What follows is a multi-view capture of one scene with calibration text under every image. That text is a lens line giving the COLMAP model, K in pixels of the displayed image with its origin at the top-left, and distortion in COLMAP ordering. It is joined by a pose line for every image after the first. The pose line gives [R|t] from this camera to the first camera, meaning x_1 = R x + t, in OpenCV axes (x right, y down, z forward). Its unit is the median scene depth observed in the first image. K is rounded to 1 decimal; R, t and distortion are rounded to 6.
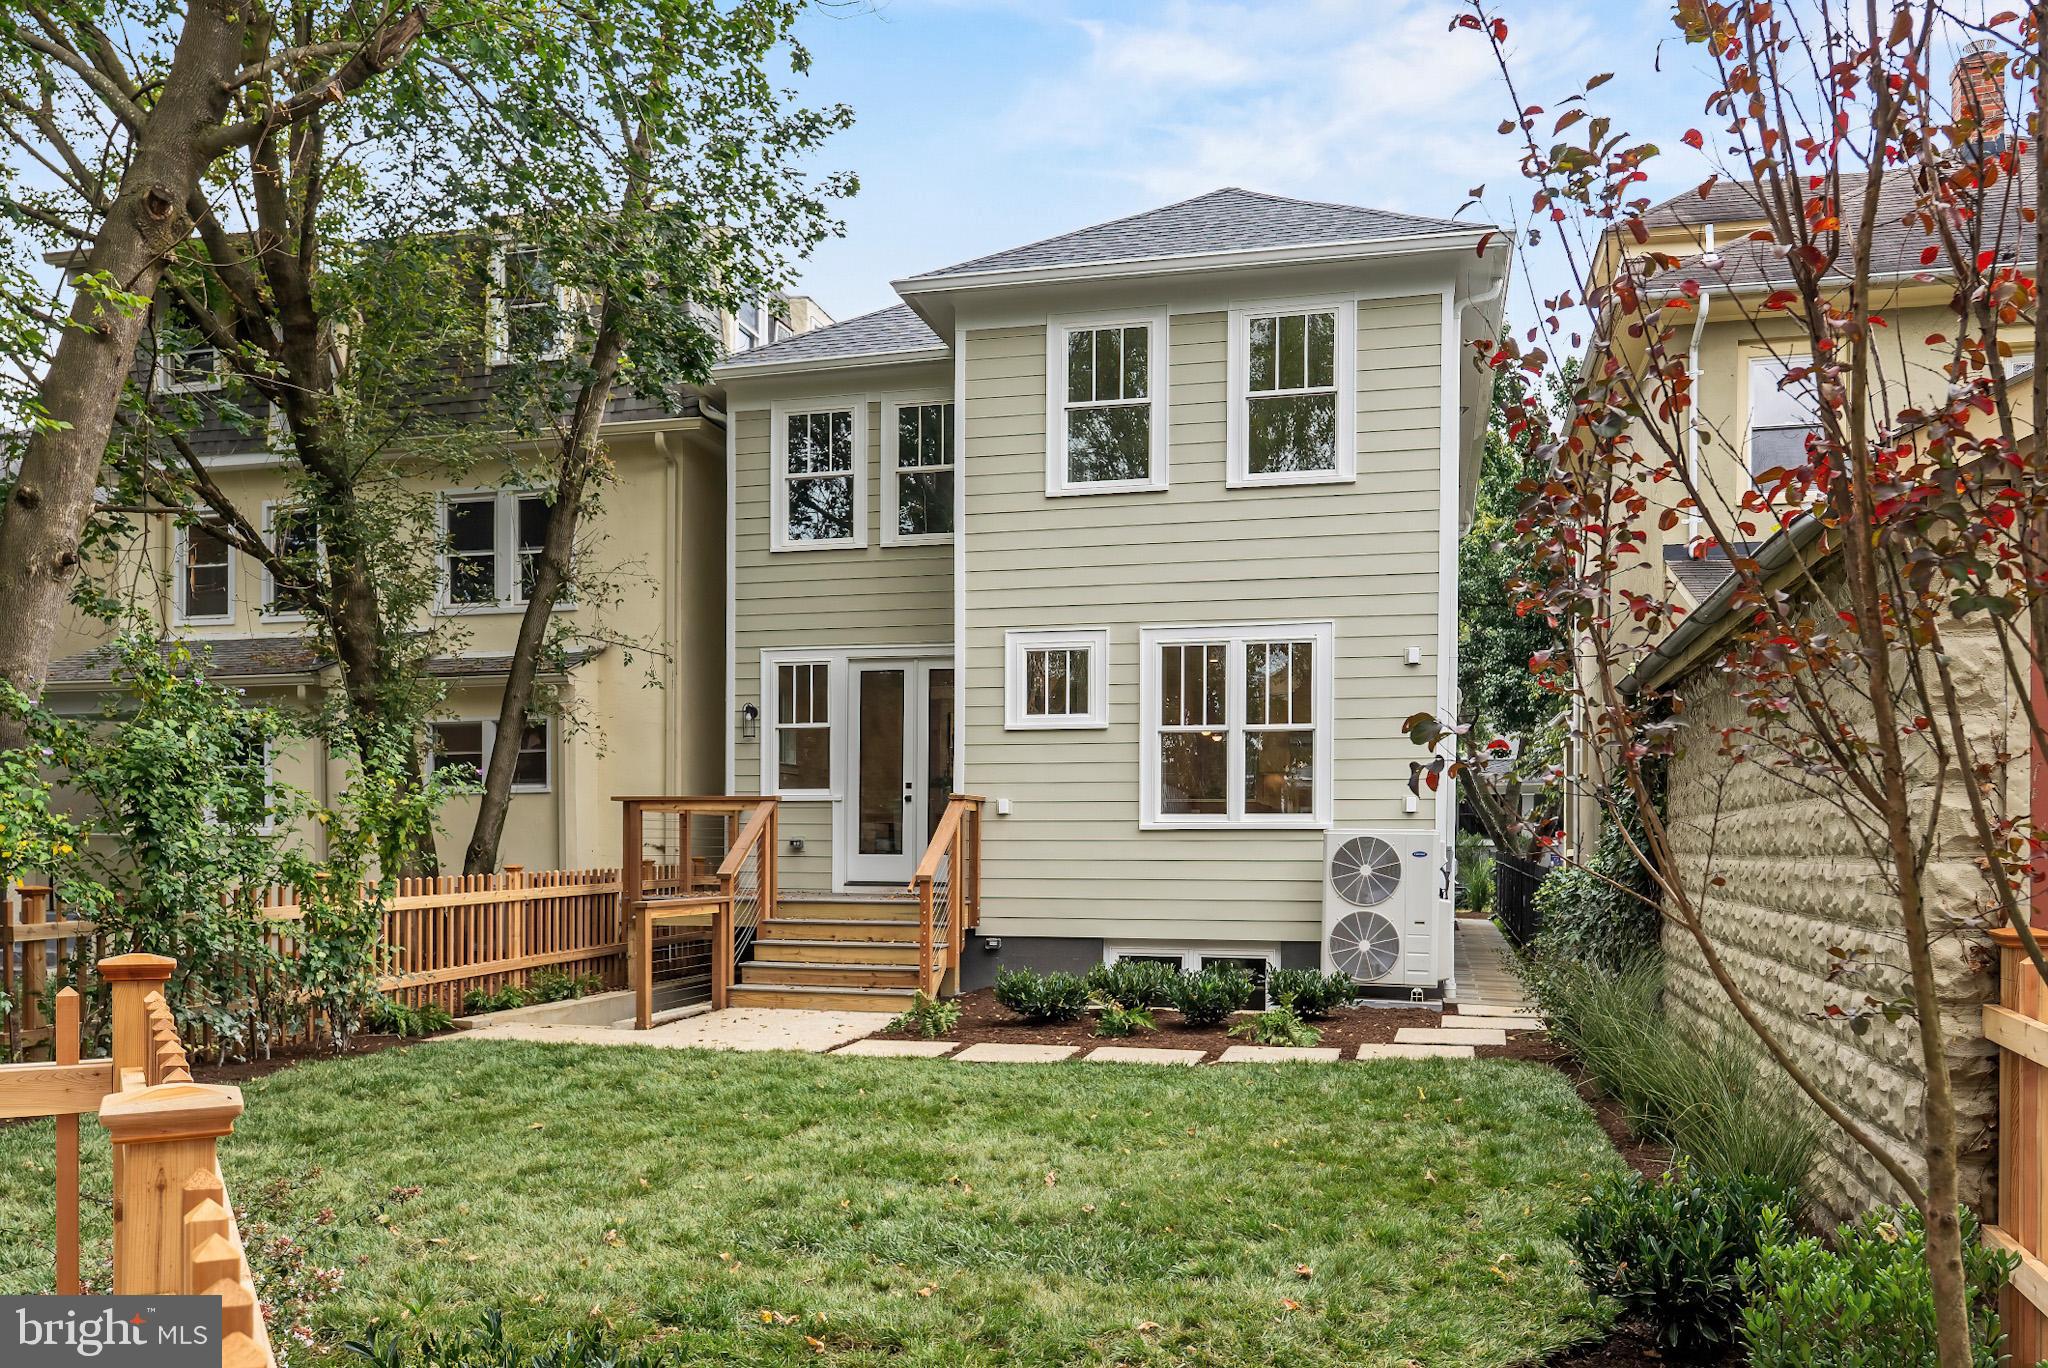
lens RADIAL K [[1572.2, 0, 1000.7], [0, 1572.2, 850.8], [0, 0, 1]] dist [0.002230, -0.001090]
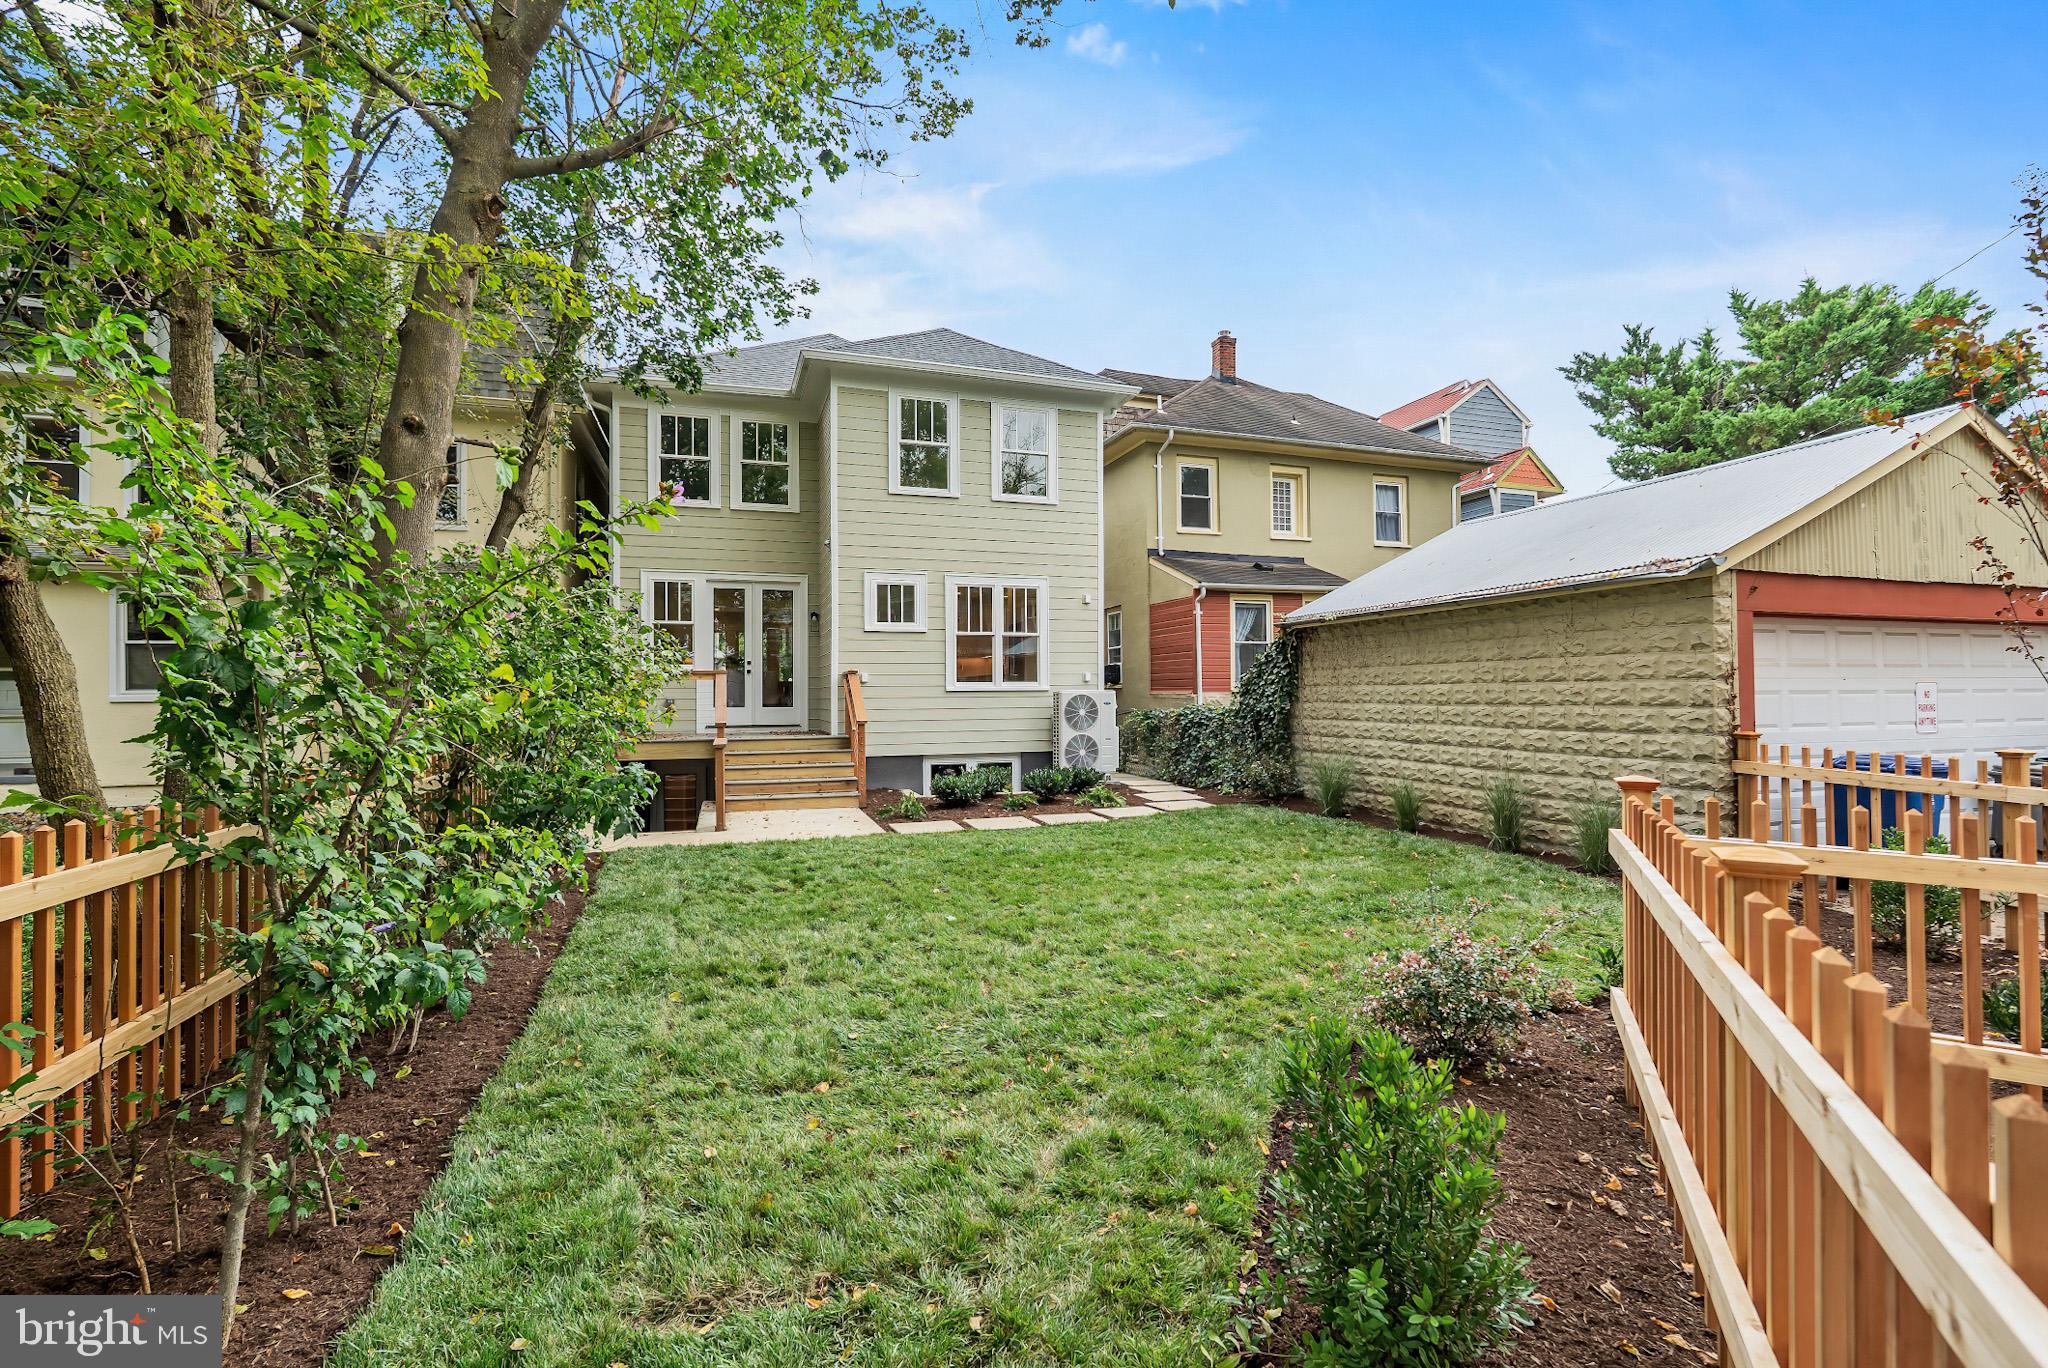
lens RADIAL K [[909.3, 0, 1024.0], [0, 909.3, 684.0], [0, 0, 1]] dist [-0.009448, -0.000099]
pose [[0.835797, -0.004888, 0.549016, -0.392288], [0.011965, 0.999885, -0.009312, -0.011022], [-0.548908, 0.014352, 0.835760, 0.115963]]
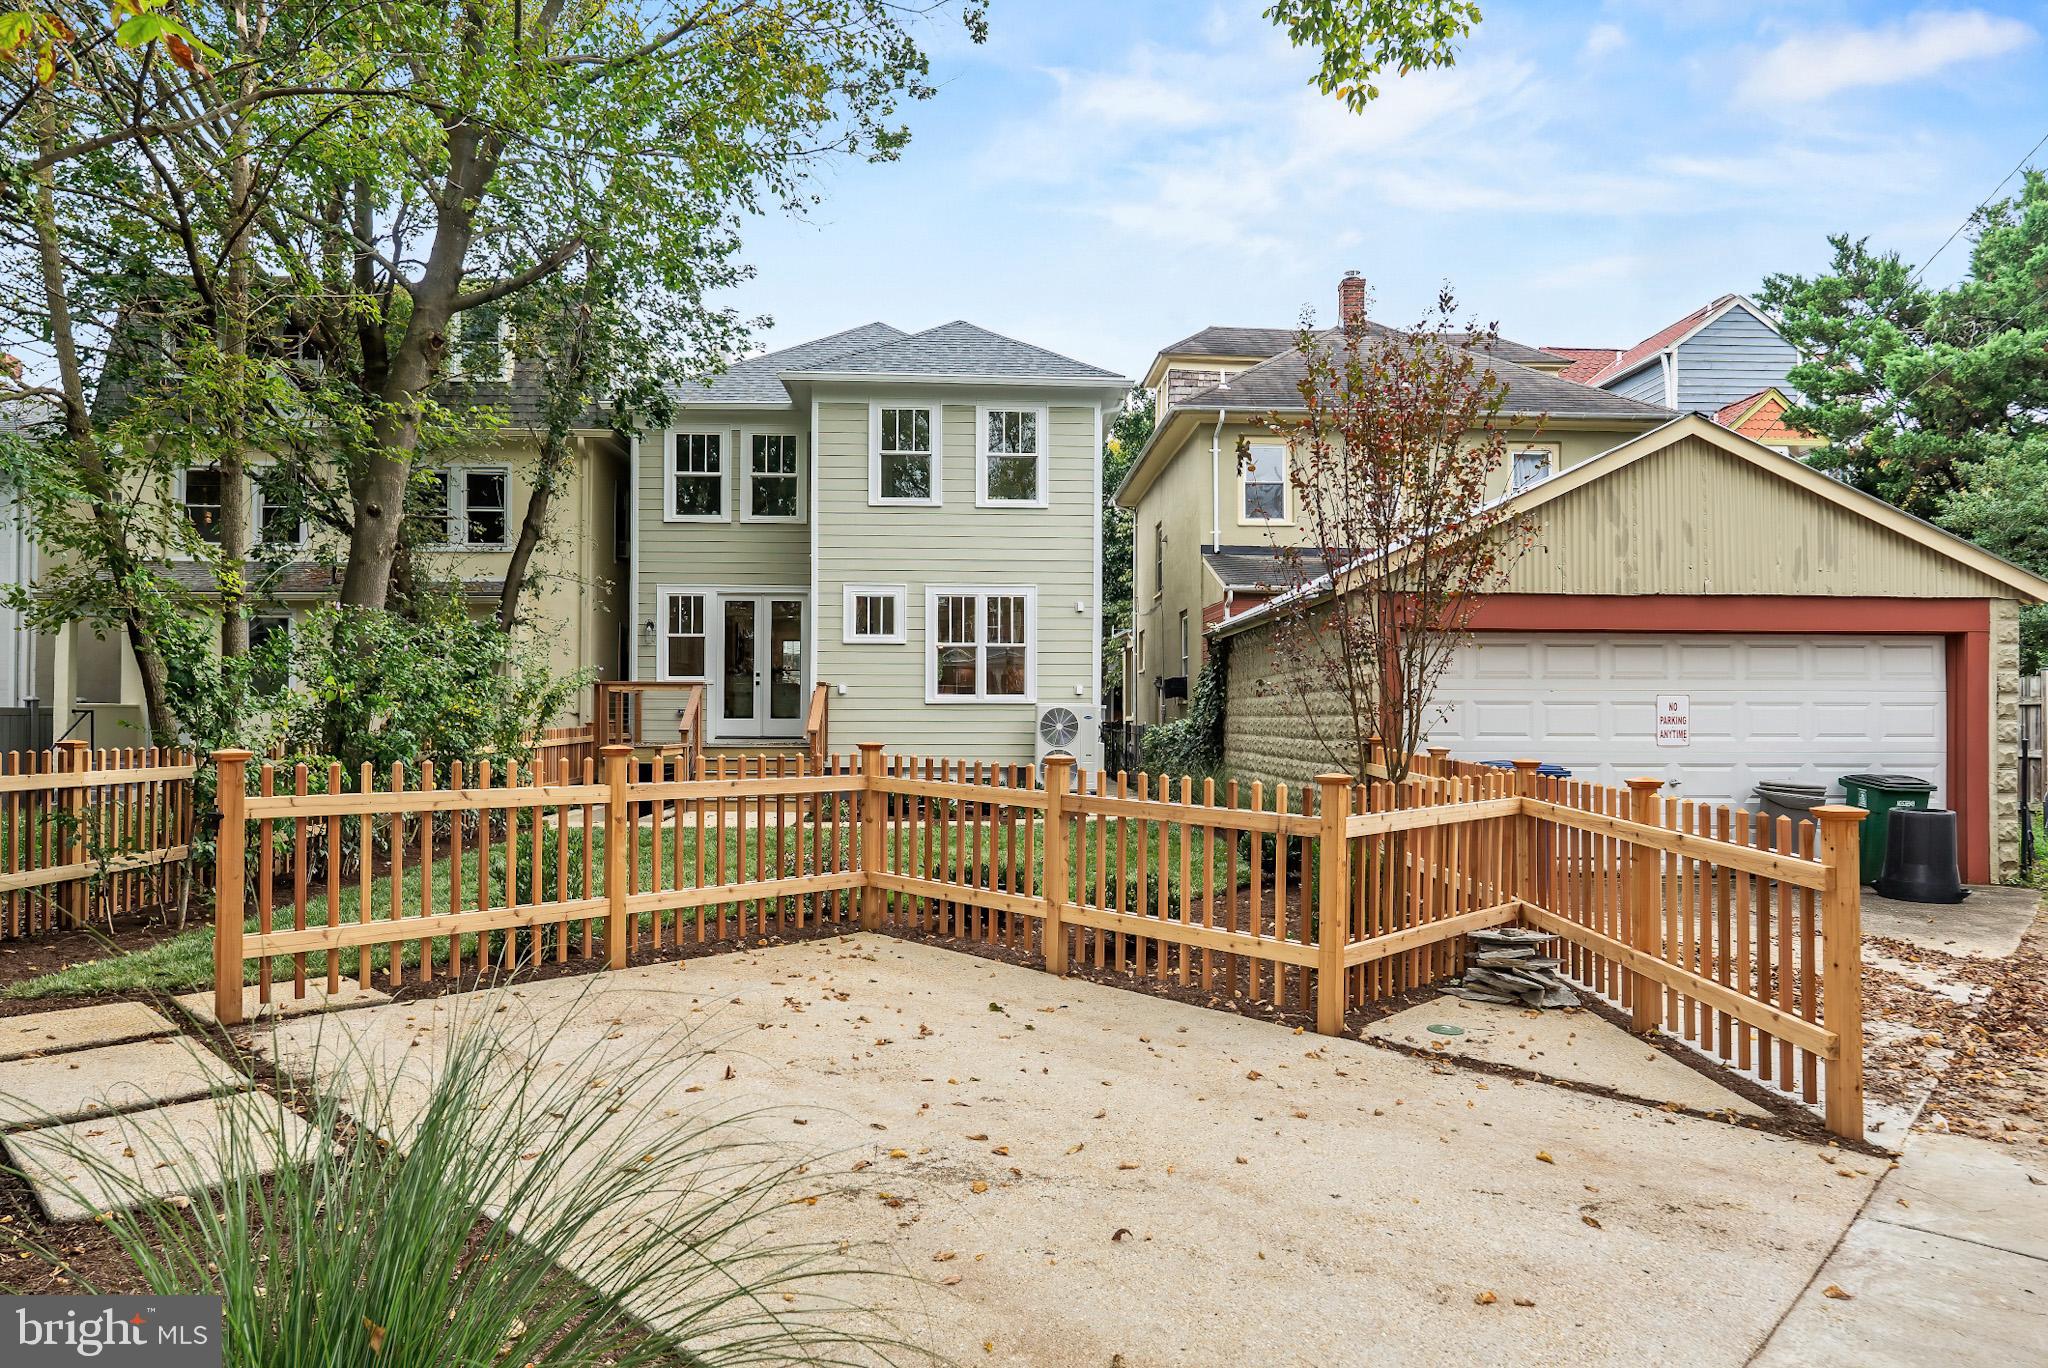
lens RADIAL K [[1283.7, 0, 1011.1], [0, 1283.7, 690.2], [0, 0, 1]] dist [0.005111, 0.001061]
pose [[0.955457, 0.004995, 0.295089, -0.234378], [0.001888, 0.999733, -0.023035, 0.004279], [-0.295125, 0.022566, 0.955192, -0.357356]]
